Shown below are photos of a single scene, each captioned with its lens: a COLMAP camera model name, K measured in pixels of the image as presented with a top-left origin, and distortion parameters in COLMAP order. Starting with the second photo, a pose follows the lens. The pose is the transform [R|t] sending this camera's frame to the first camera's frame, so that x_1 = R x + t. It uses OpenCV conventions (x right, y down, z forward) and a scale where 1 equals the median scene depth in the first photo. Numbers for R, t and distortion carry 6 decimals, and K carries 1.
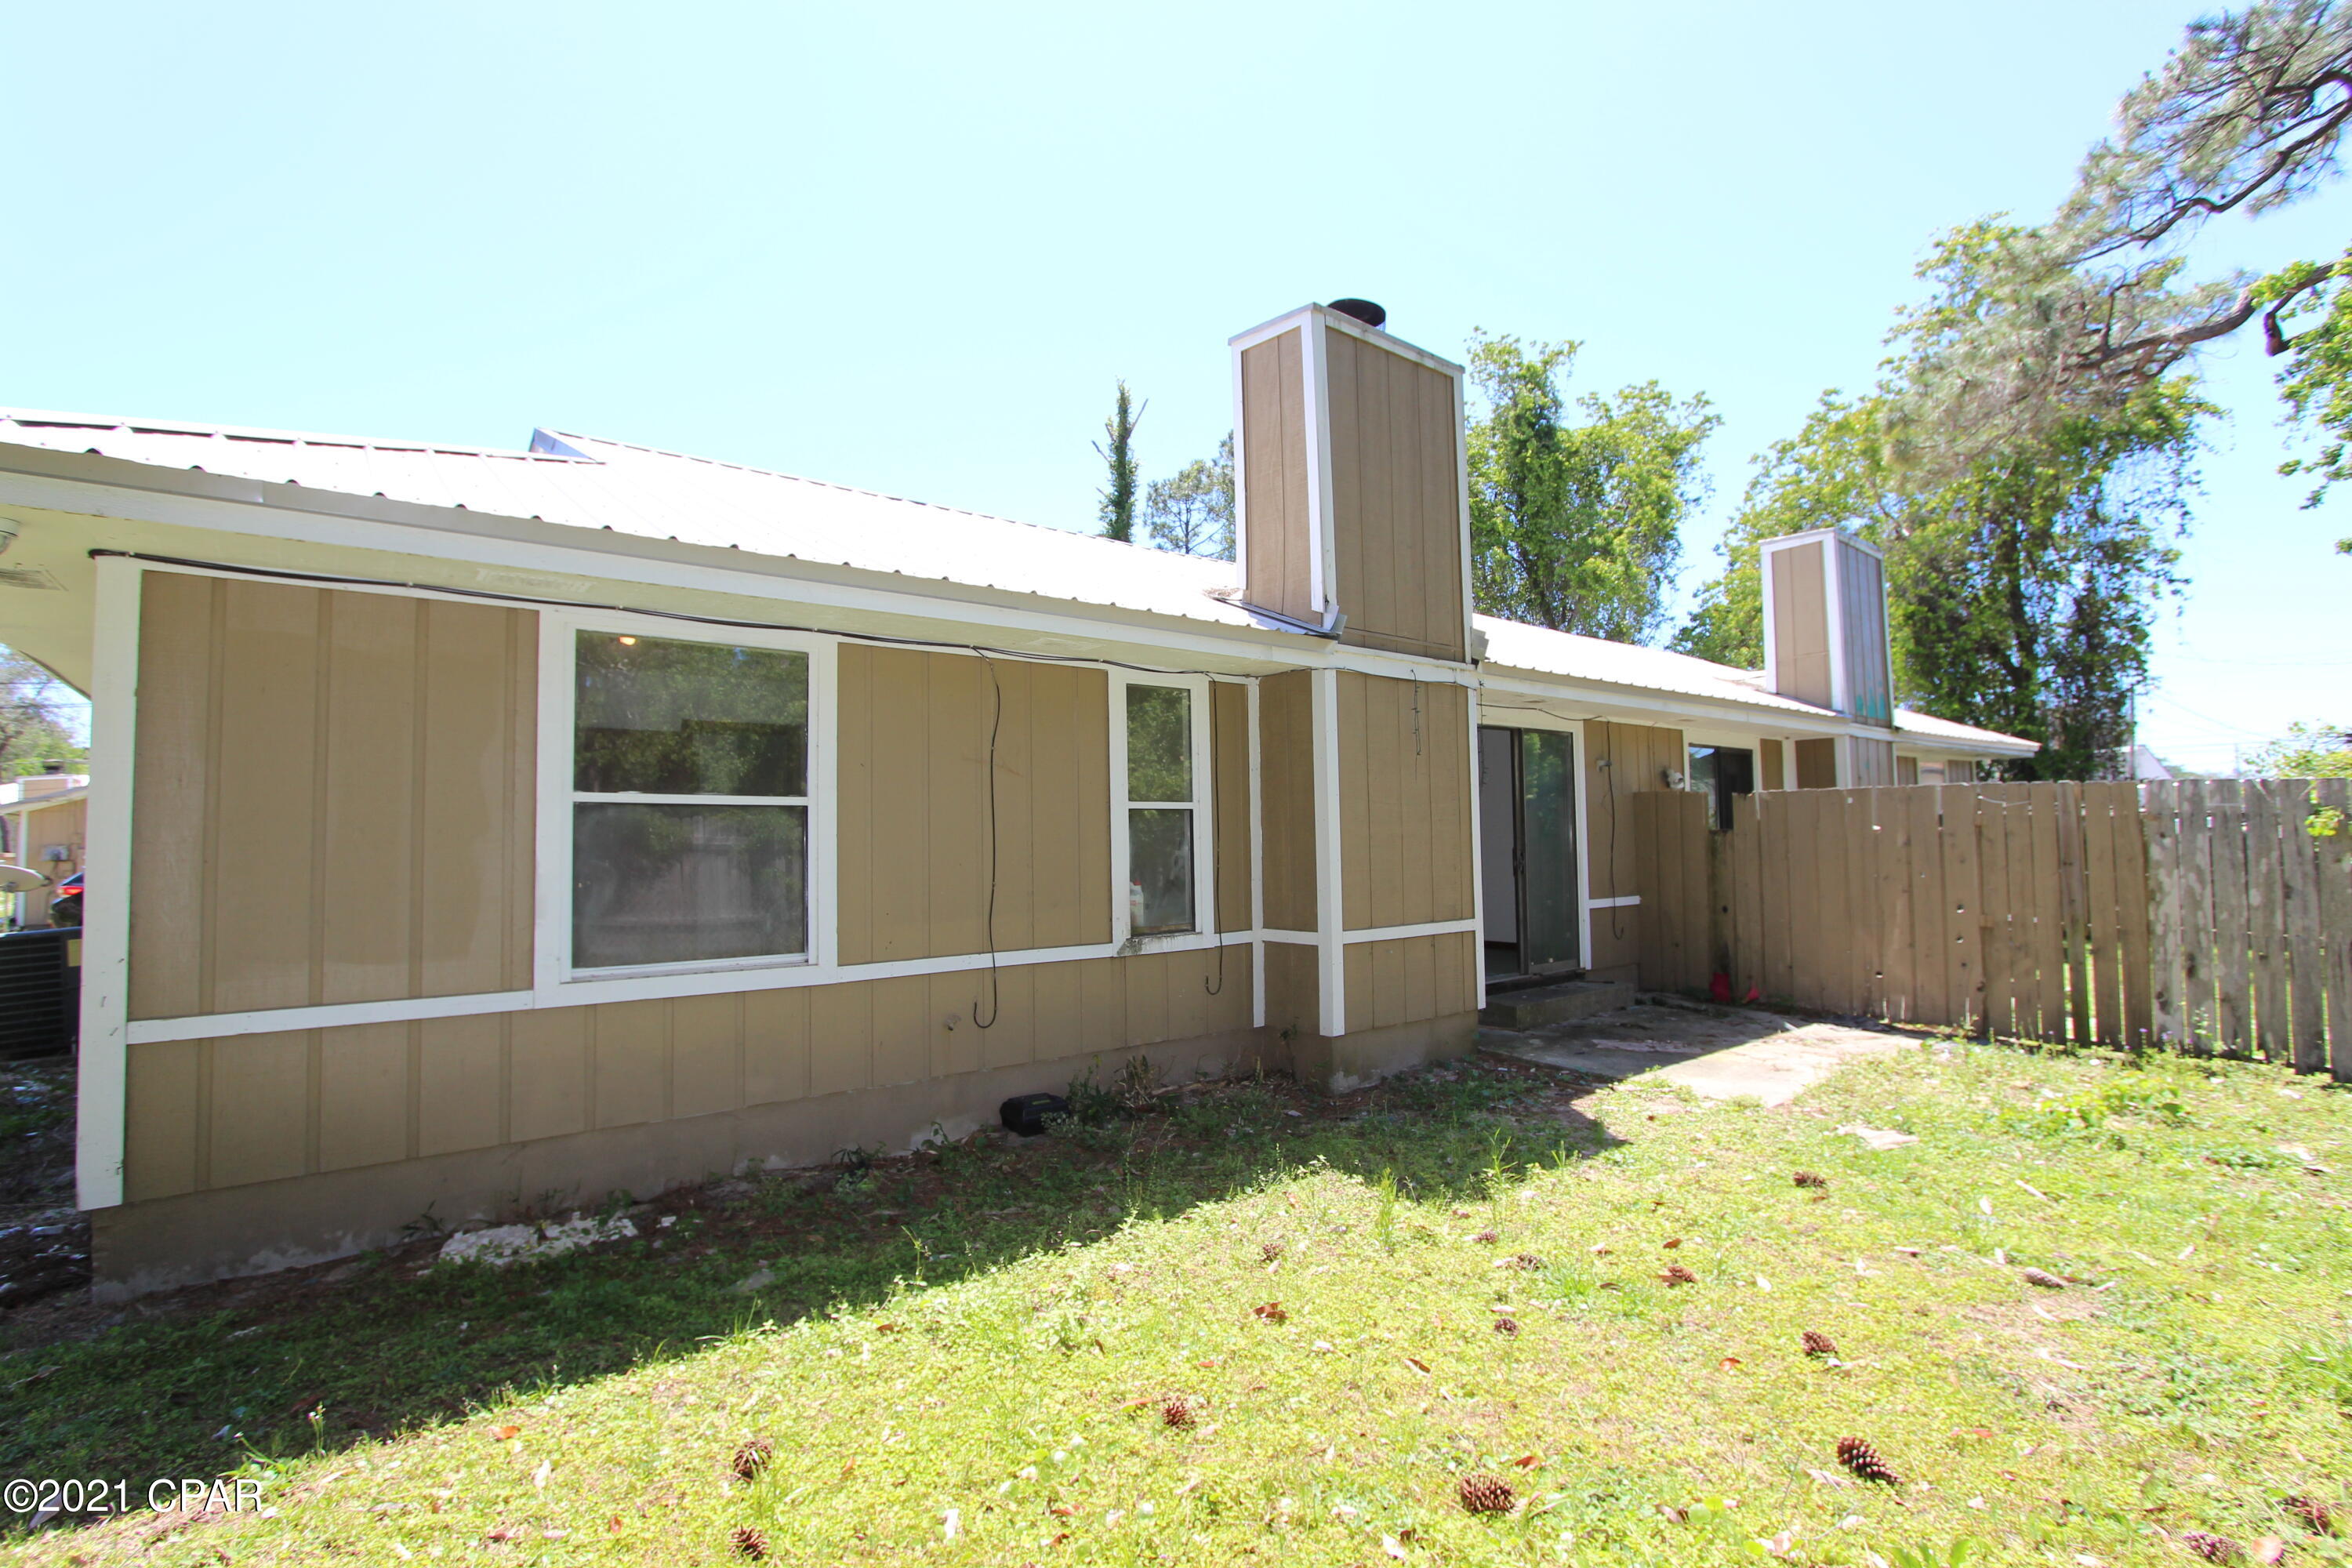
lens RADIAL K [[1109.1, 0, 1177.8], [0, 1109.1, 775.9], [0, 0, 1]] dist [-0.004130, -0.000092]
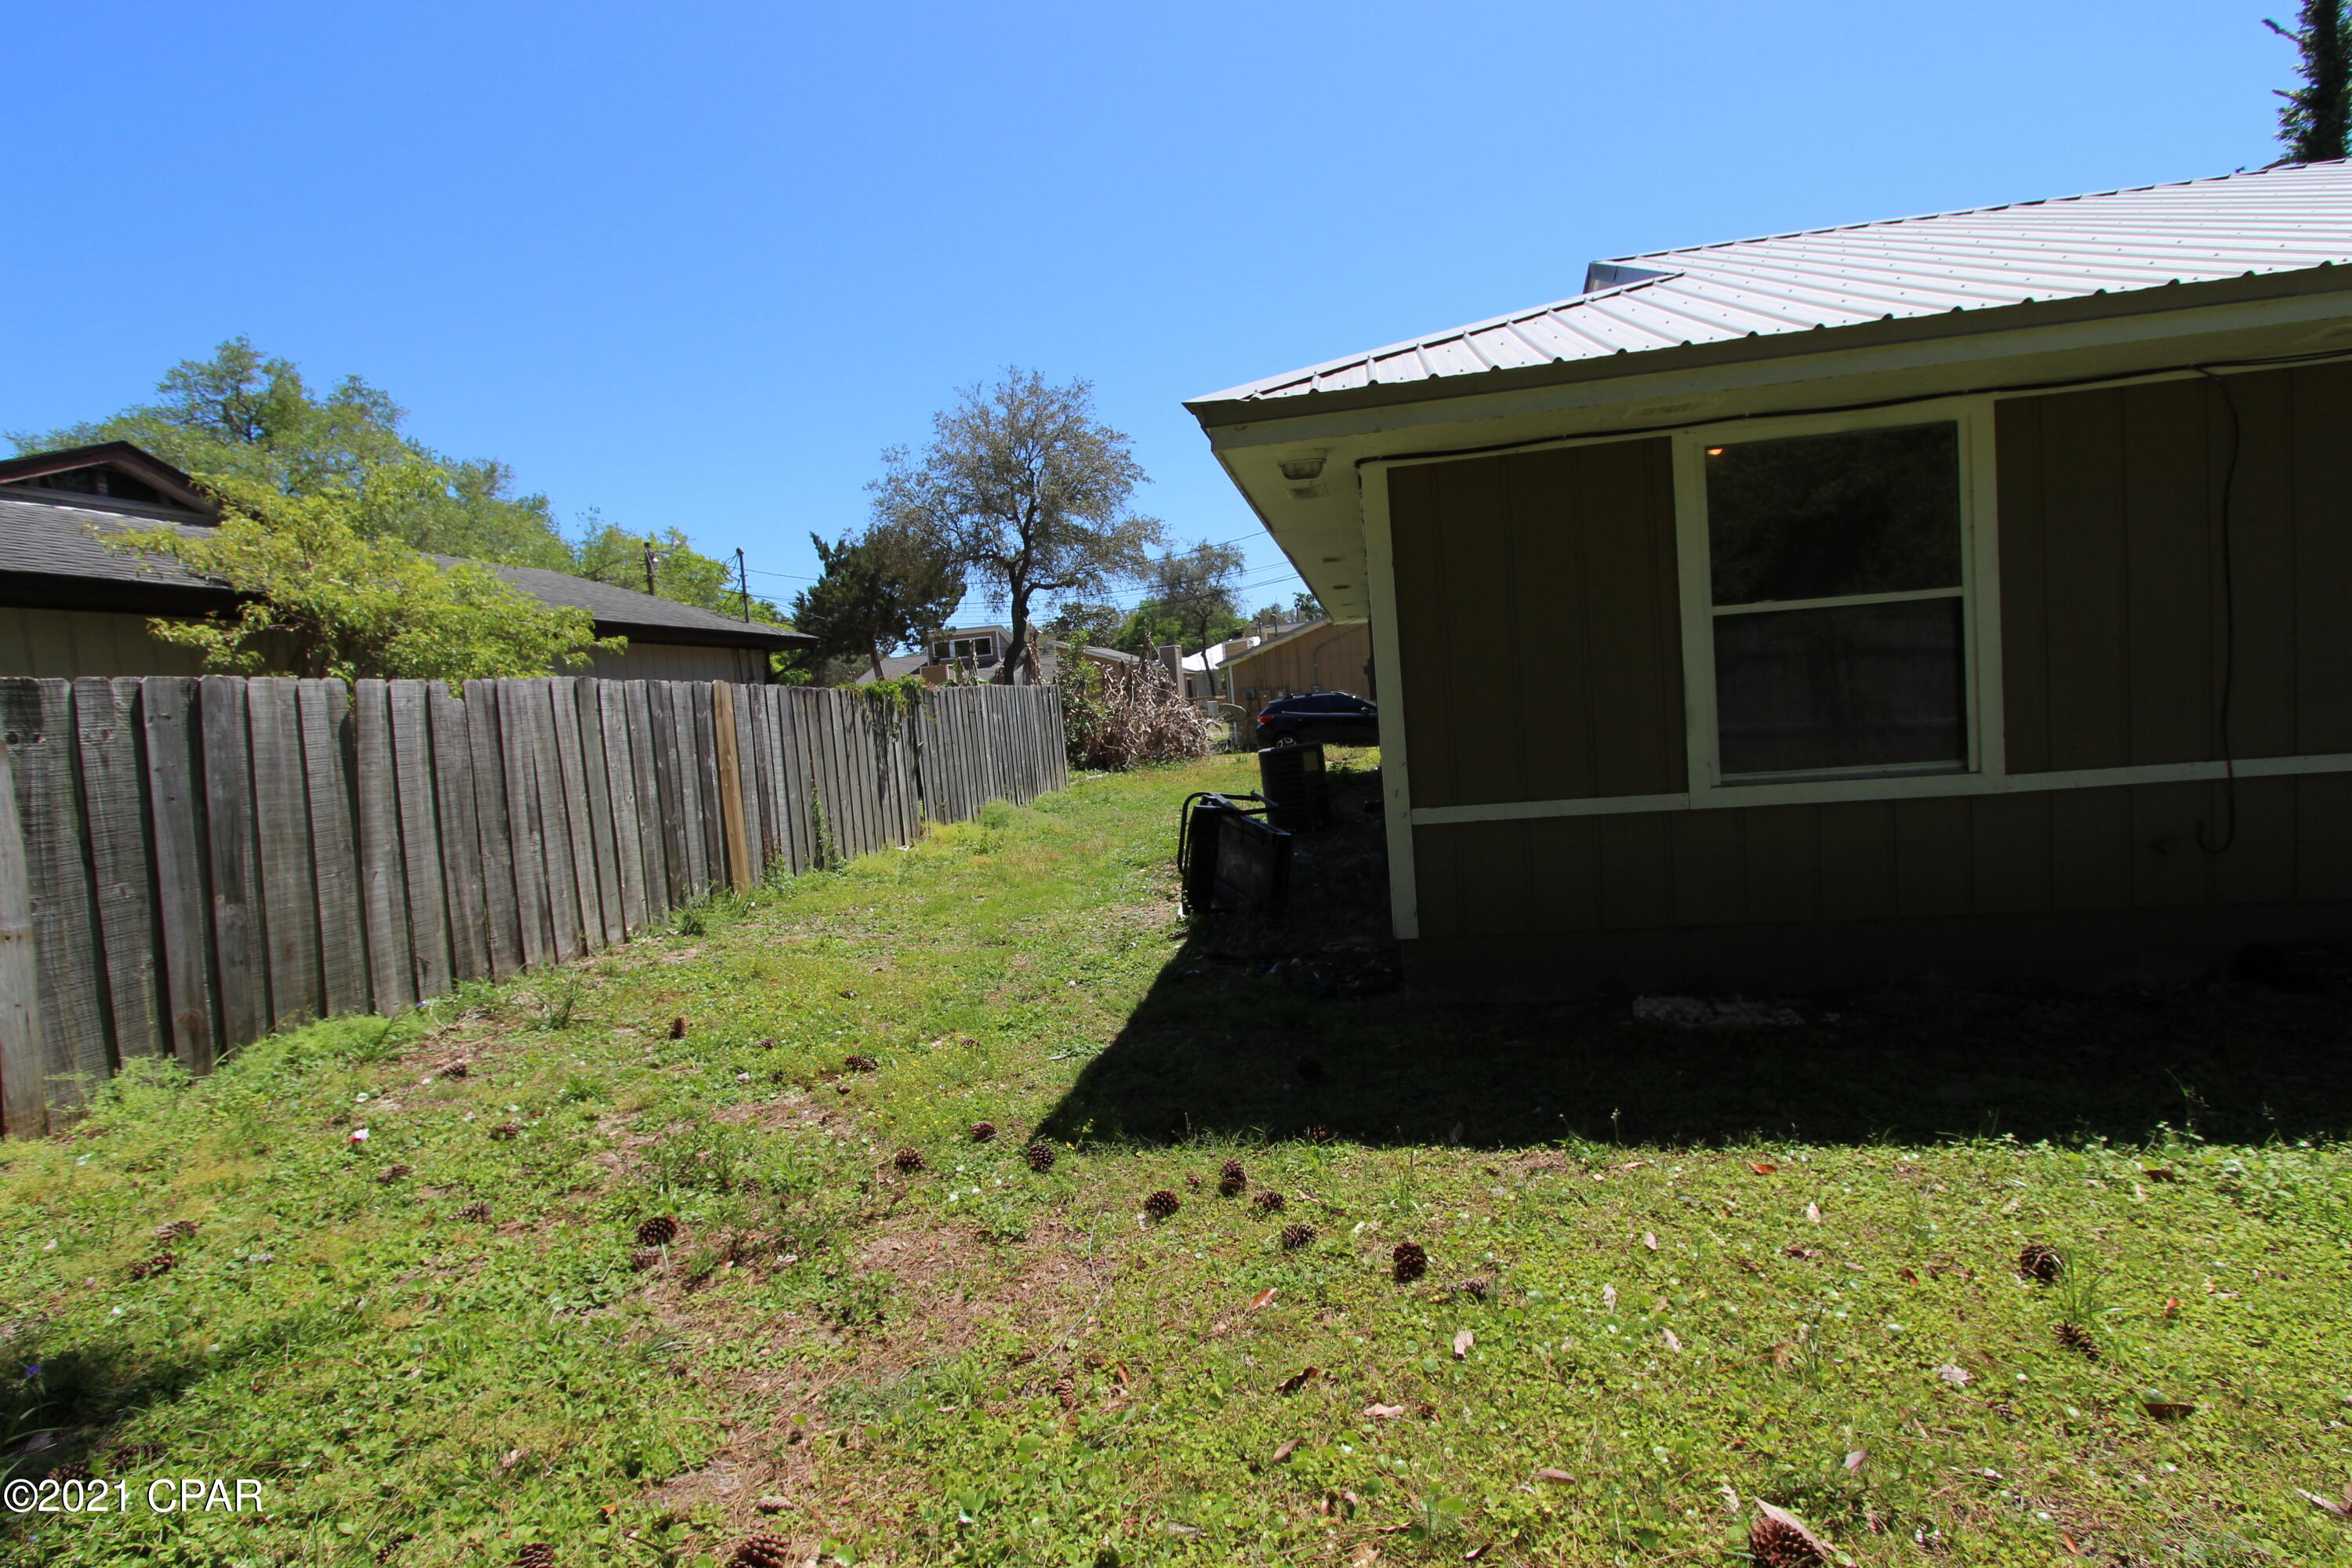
lens RADIAL K [[1109.1, 0, 1177.8], [0, 1109.1, 775.9], [0, 0, 1]] dist [-0.004130, -0.000092]
pose [[0.660718, 0.010814, -0.750556, -0.106314], [0.114145, 0.986821, 0.114700, -0.006076], [0.741905, -0.161456, 0.650776, -0.091606]]
